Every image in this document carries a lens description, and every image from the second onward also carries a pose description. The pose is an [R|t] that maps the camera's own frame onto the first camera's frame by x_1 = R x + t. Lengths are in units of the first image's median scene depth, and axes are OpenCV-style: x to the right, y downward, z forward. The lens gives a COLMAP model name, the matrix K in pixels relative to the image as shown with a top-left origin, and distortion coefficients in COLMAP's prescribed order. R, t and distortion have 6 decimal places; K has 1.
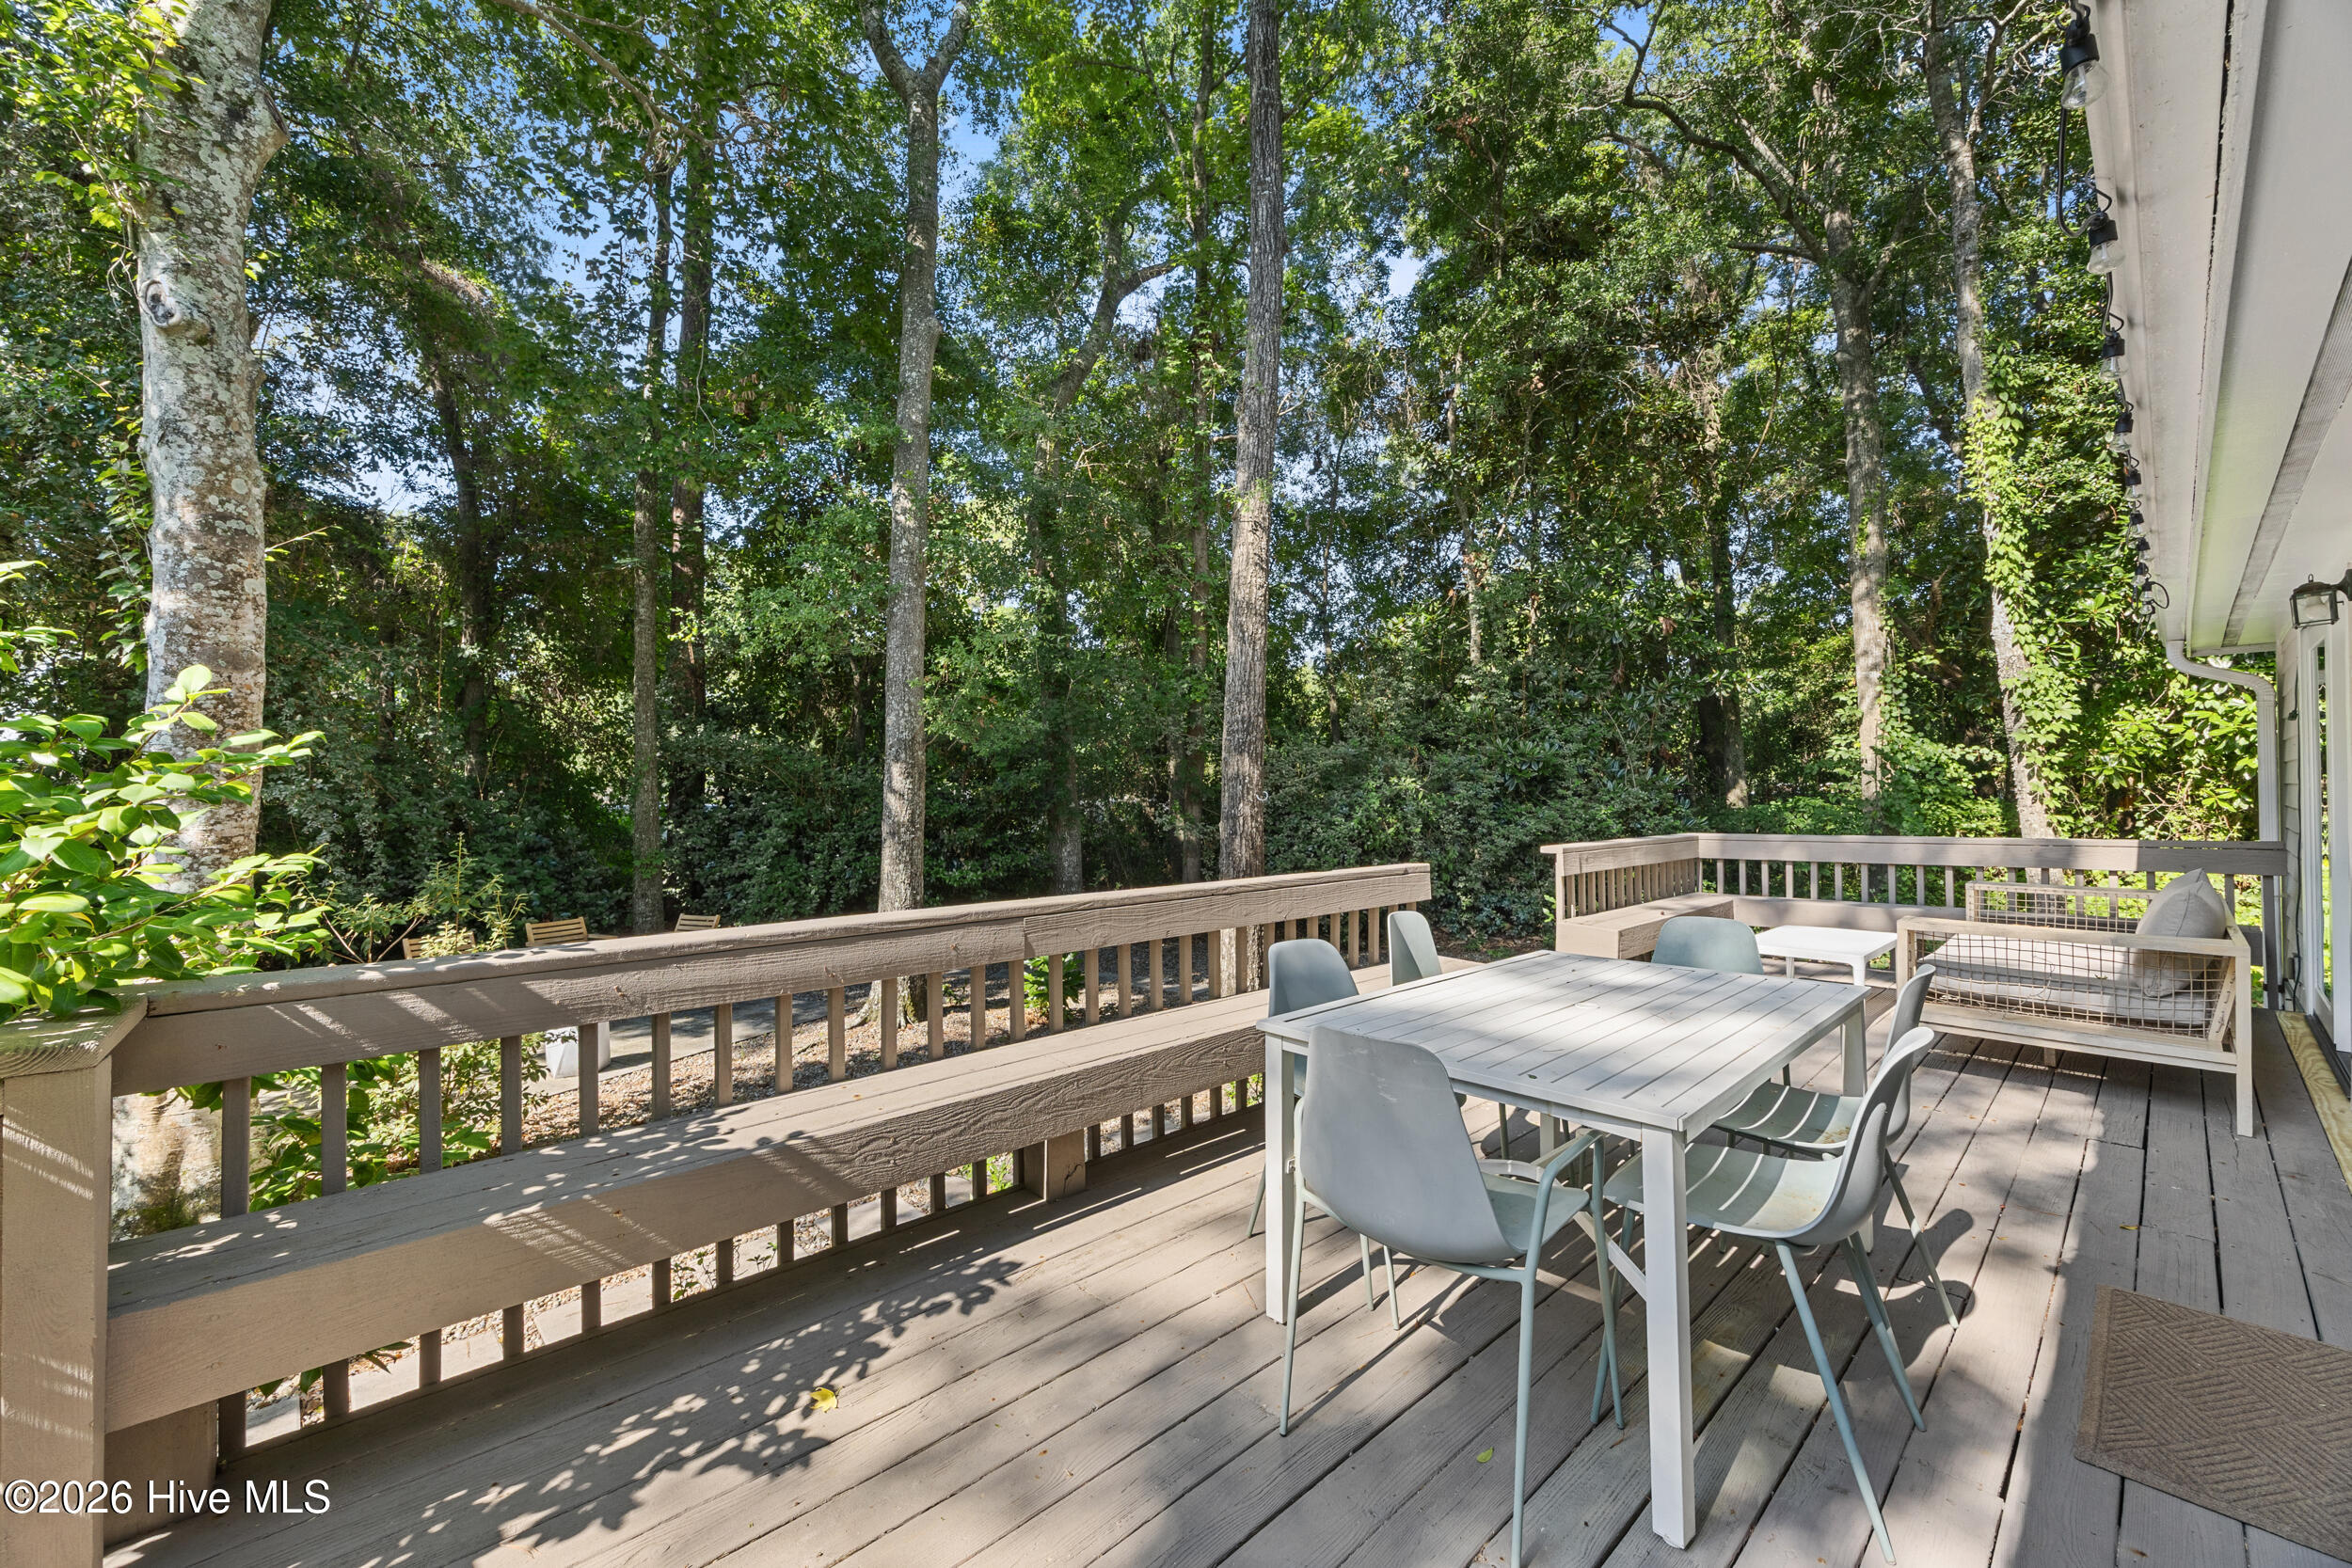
lens RADIAL K [[893.6, 0, 1183.3], [0, 893.6, 783.2], [0, 0, 1]] dist [-0.005352, 0.000687]
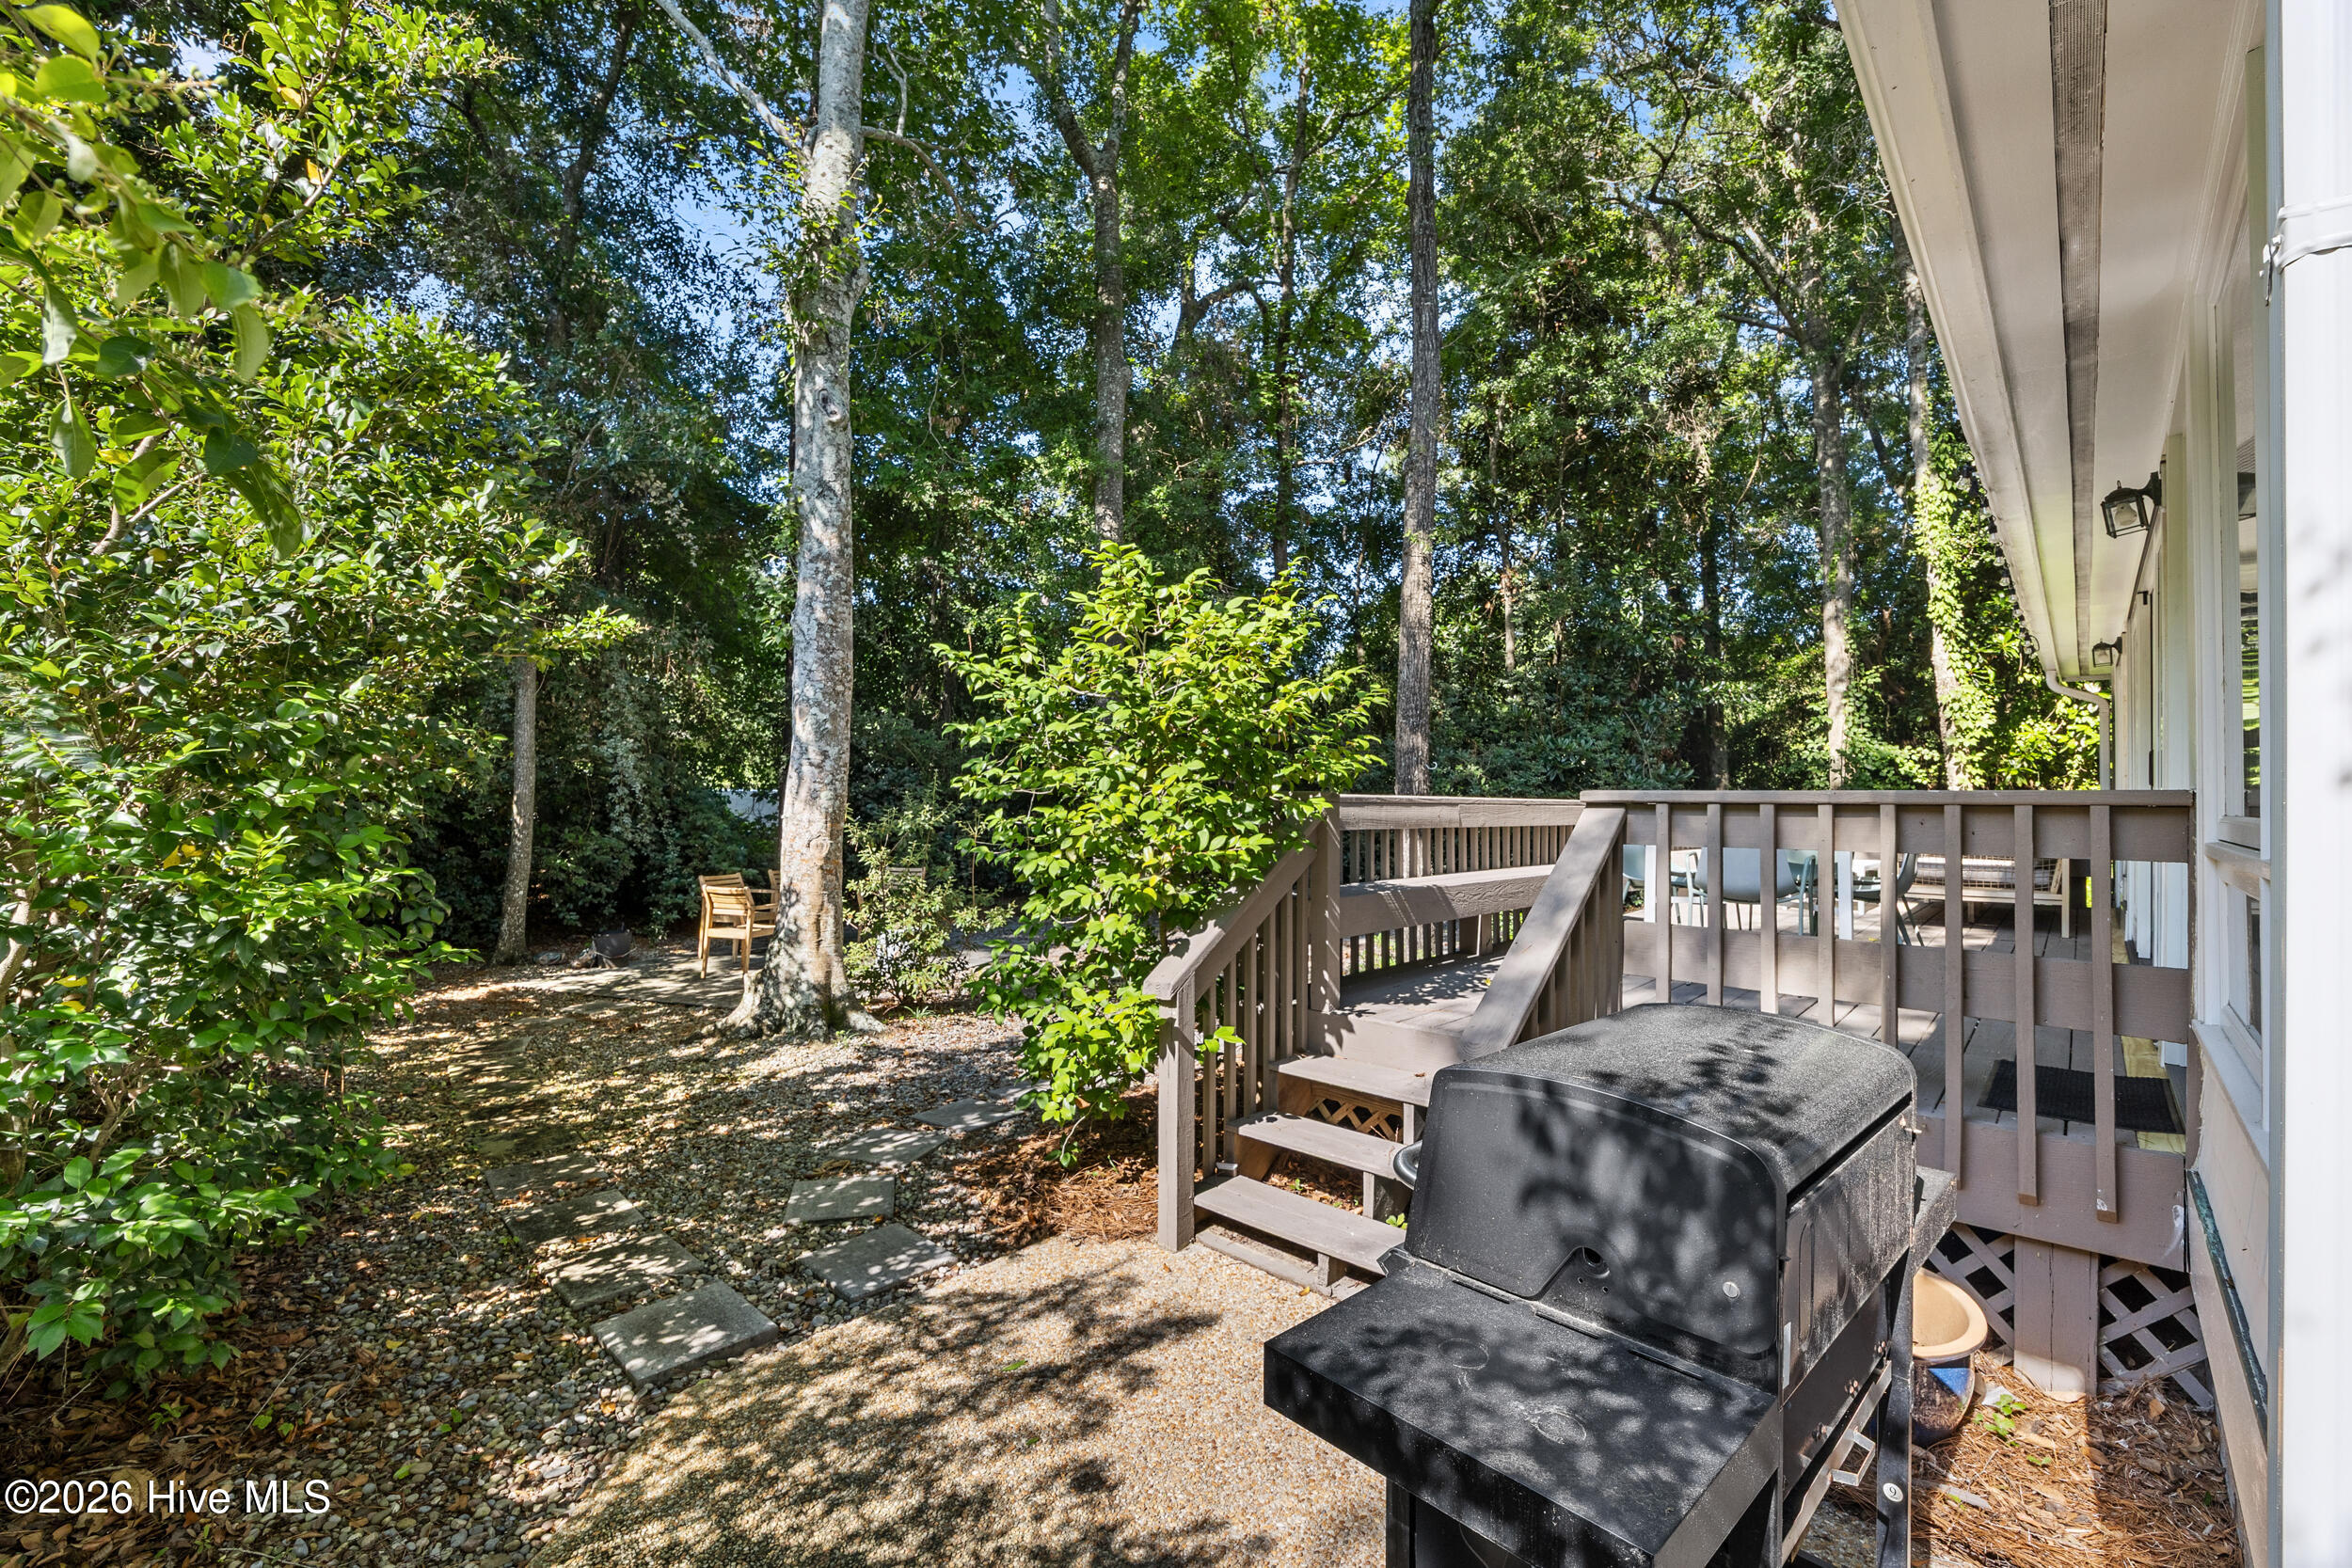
lens RADIAL K [[1007.2, 0, 1168.6], [0, 1007.2, 787.9], [0, 0, 1]] dist [-0.016856, -0.000753]
pose [[0.995334, 0.019531, 0.094489, -0.290232], [-0.019047, 0.999800, -0.006021, 0.042672], [-0.094588, 0.004193, 0.995508, -0.295373]]
